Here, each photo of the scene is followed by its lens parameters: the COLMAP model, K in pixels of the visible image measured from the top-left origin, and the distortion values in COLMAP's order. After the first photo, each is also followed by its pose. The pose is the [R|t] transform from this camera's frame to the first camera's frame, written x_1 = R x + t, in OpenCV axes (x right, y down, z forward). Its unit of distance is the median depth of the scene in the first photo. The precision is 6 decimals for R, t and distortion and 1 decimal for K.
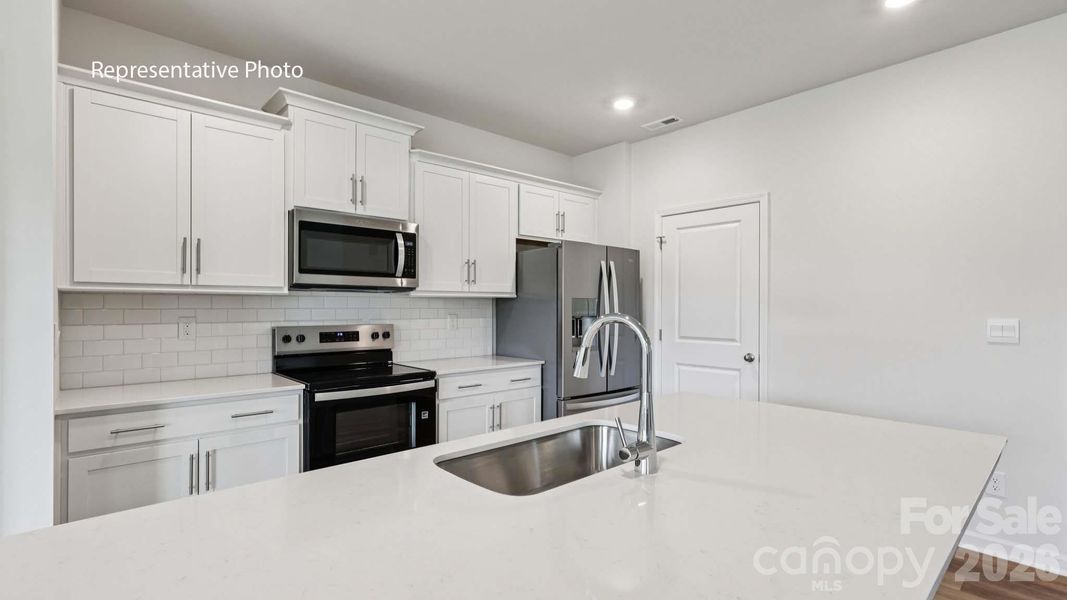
lens RADIAL K [[502.4, 0, 531.1], [0, 502.4, 306.4], [0, 0, 1]] dist [0.000090, 0.001854]
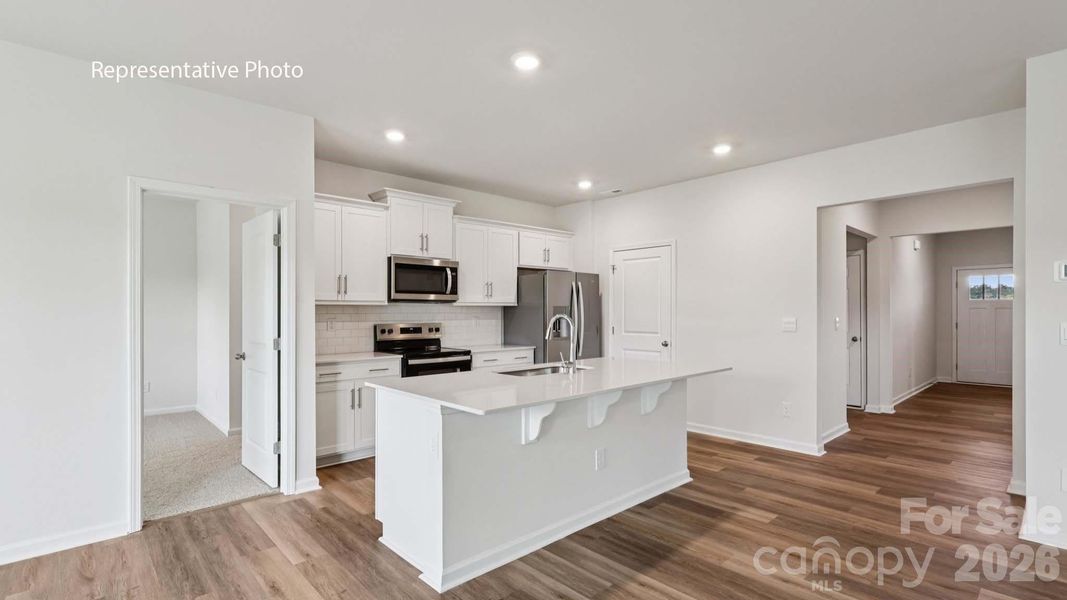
lens RADIAL K [[502.4, 0, 529.7], [0, 502.4, 314.3], [0, 0, 1]] dist [0.000090, 0.001854]
pose [[0.999944, -0.003111, 0.010108, -0.009004], [0.003070, 0.999987, 0.004123, 0.002110], [-0.010121, -0.004092, 0.999940, -0.624431]]
